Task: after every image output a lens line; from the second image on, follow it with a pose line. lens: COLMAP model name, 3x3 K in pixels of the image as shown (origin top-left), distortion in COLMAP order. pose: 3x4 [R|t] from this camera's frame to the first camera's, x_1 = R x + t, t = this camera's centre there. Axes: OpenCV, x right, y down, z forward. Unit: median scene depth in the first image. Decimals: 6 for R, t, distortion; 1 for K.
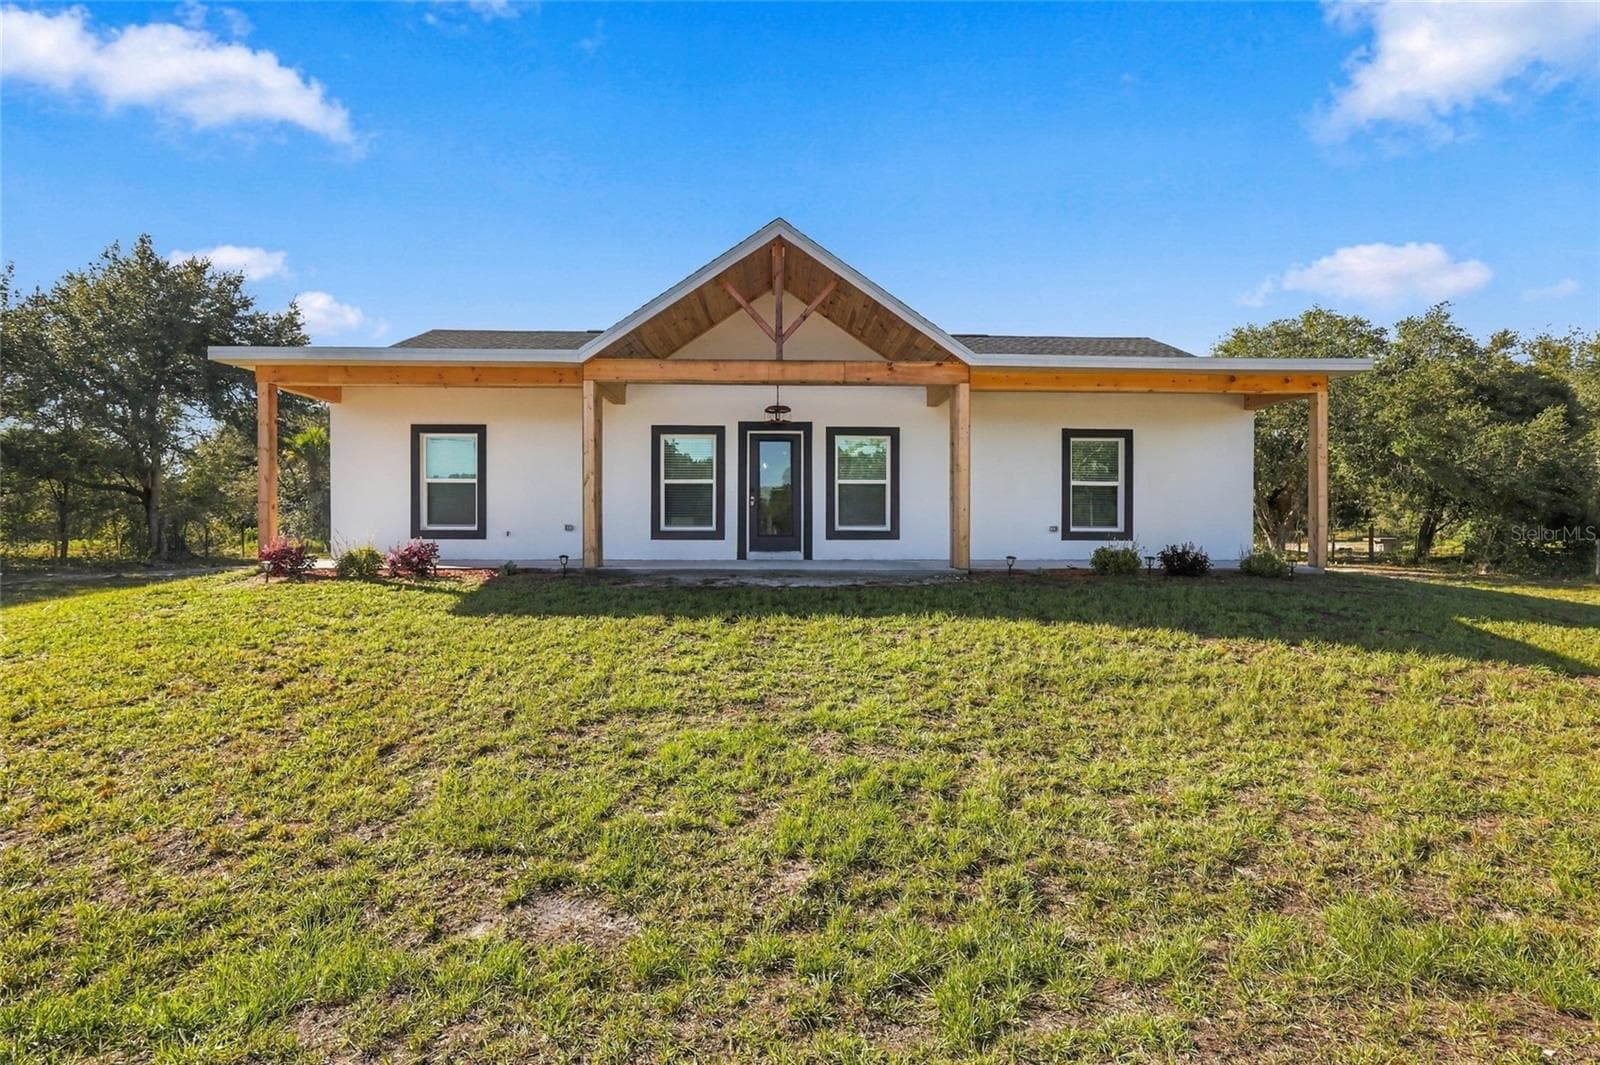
lens RADIAL K [[849.8, 0, 803.5], [0, 849.8, 544.7], [0, 0, 1]] dist [-0.025695, 0.003028]
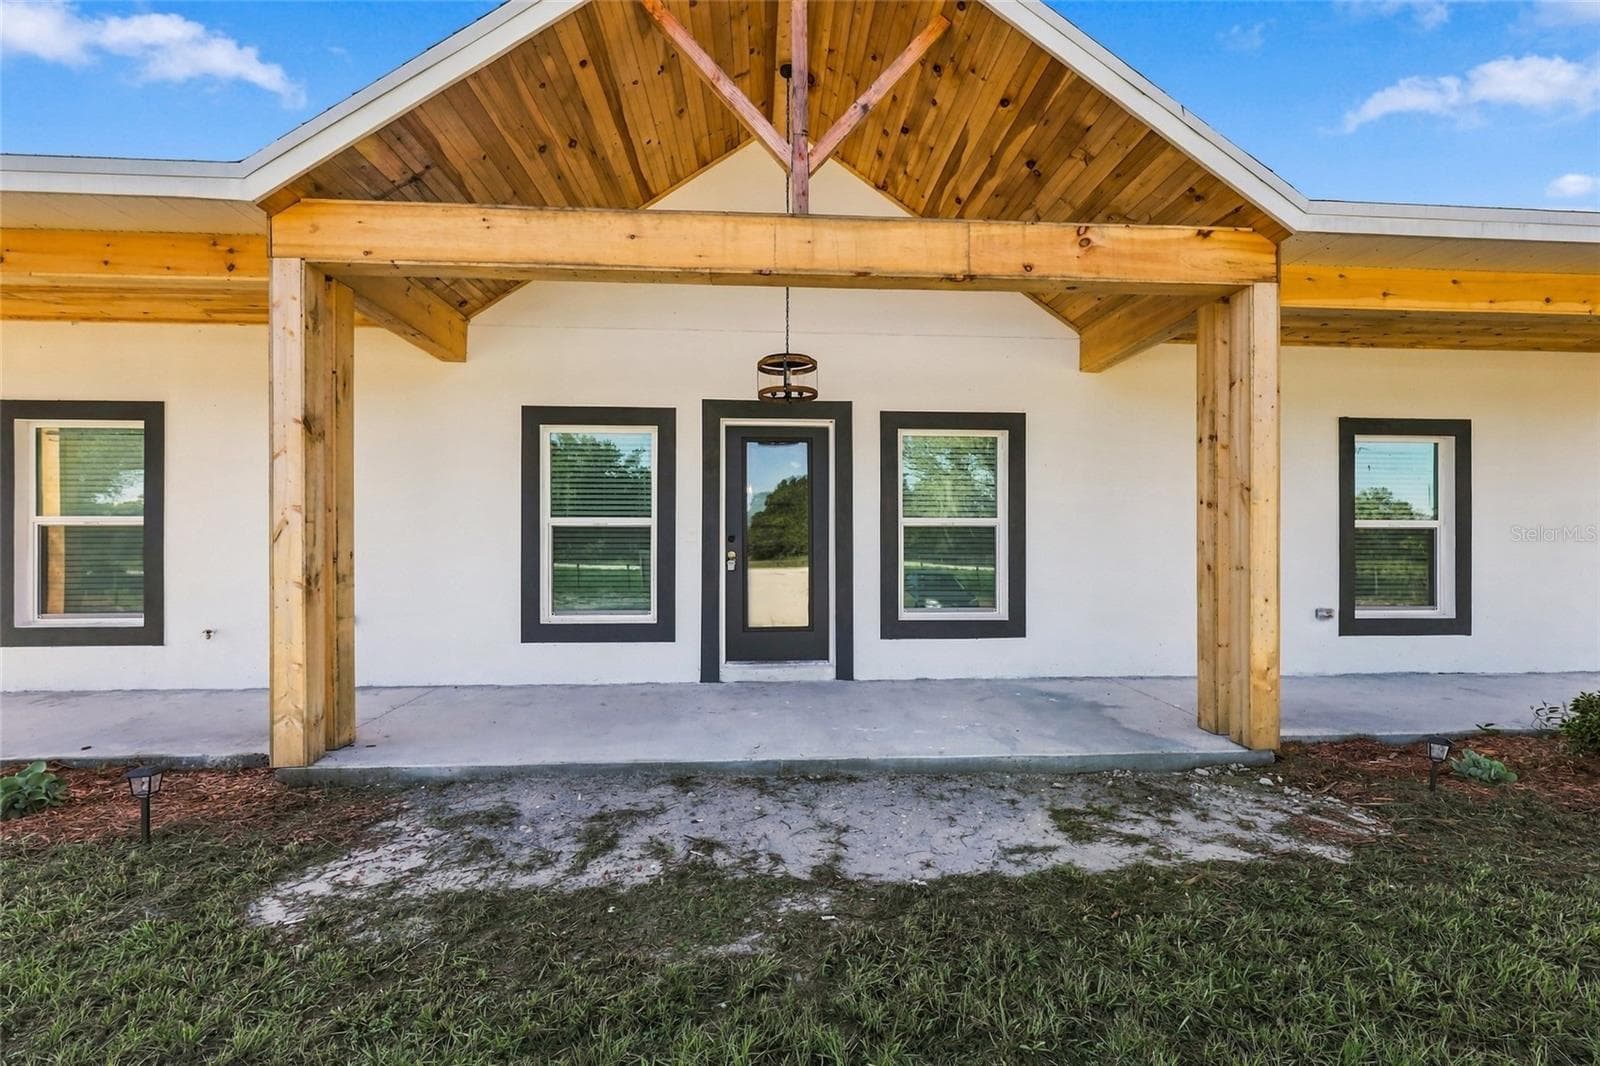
lens RADIAL K [[738.8, 0, 803.8], [0, 738.8, 552.9], [0, 0, 1]] dist [0.001119, 0.001246]
pose [[0.999590, -0.001702, 0.028594, -0.030746], [0.001806, 0.999992, -0.003629, -0.054794], [-0.028587, 0.003680, 0.999585, 0.572283]]
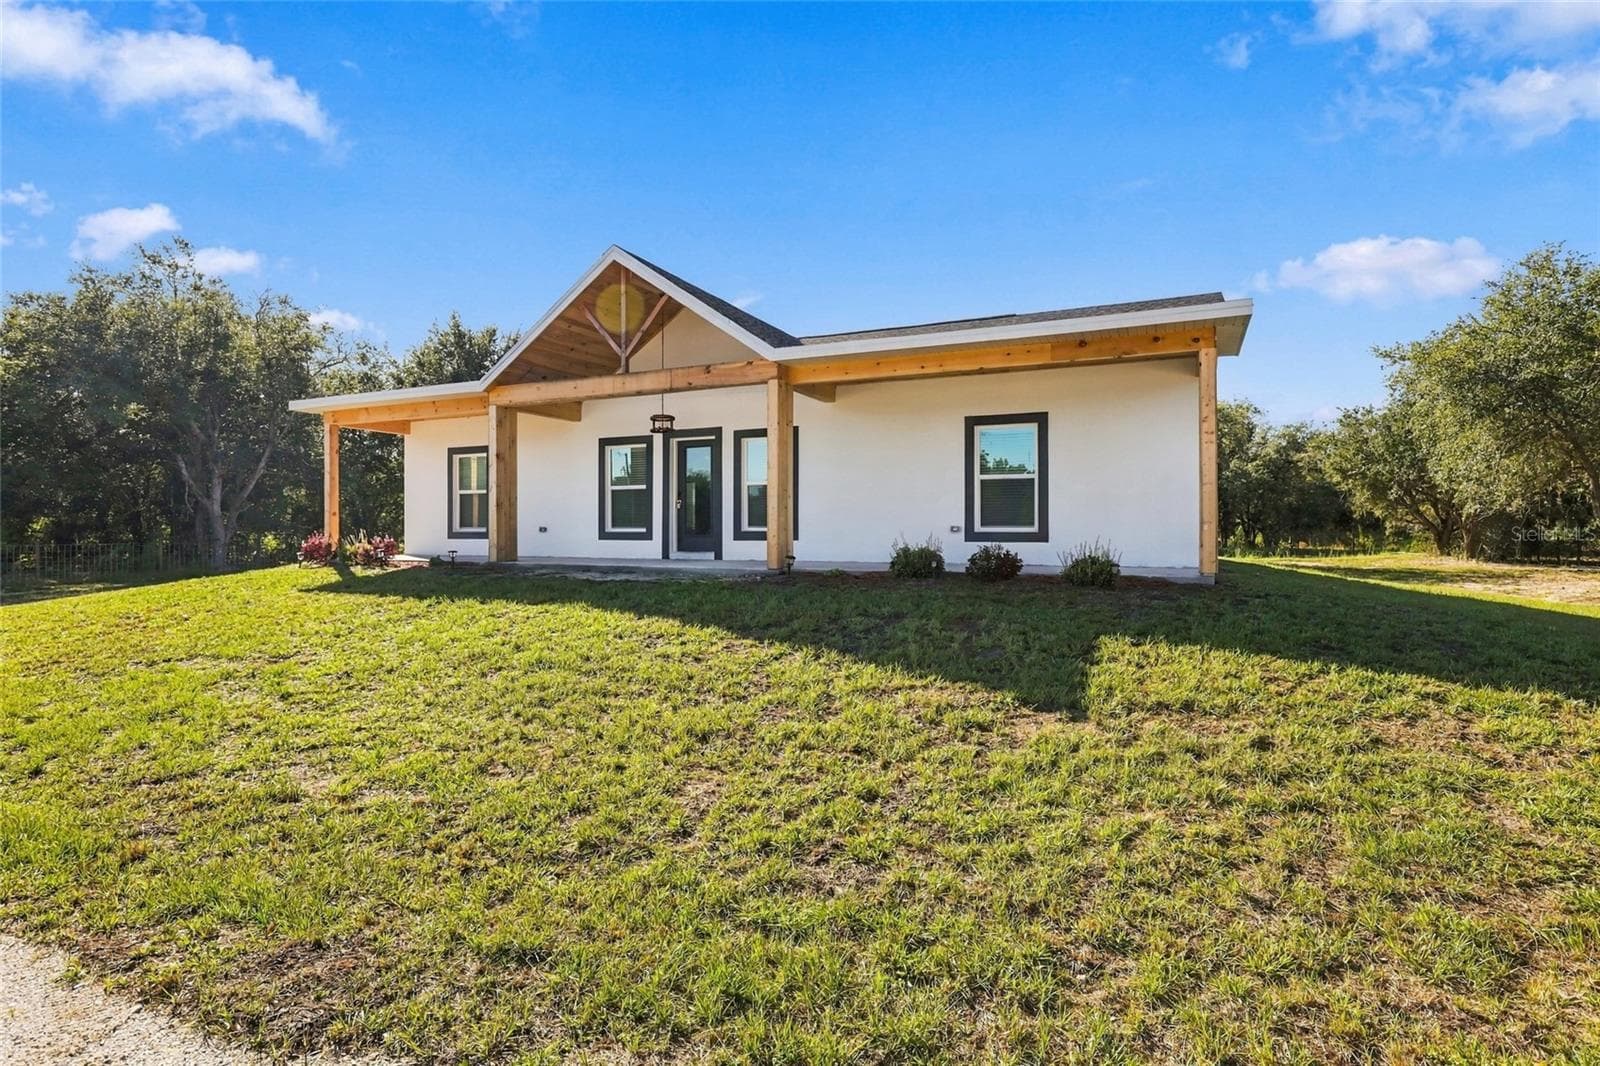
lens RADIAL K [[849.8, 0, 803.8], [0, 849.8, 530.6], [0, 0, 1]] dist [-0.025695, 0.003028]
pose [[0.881962, -0.002350, -0.471314, 0.583577], [-0.003688, 0.999923, -0.011888, -0.006108], [0.471306, 0.012223, 0.881885, 0.141519]]
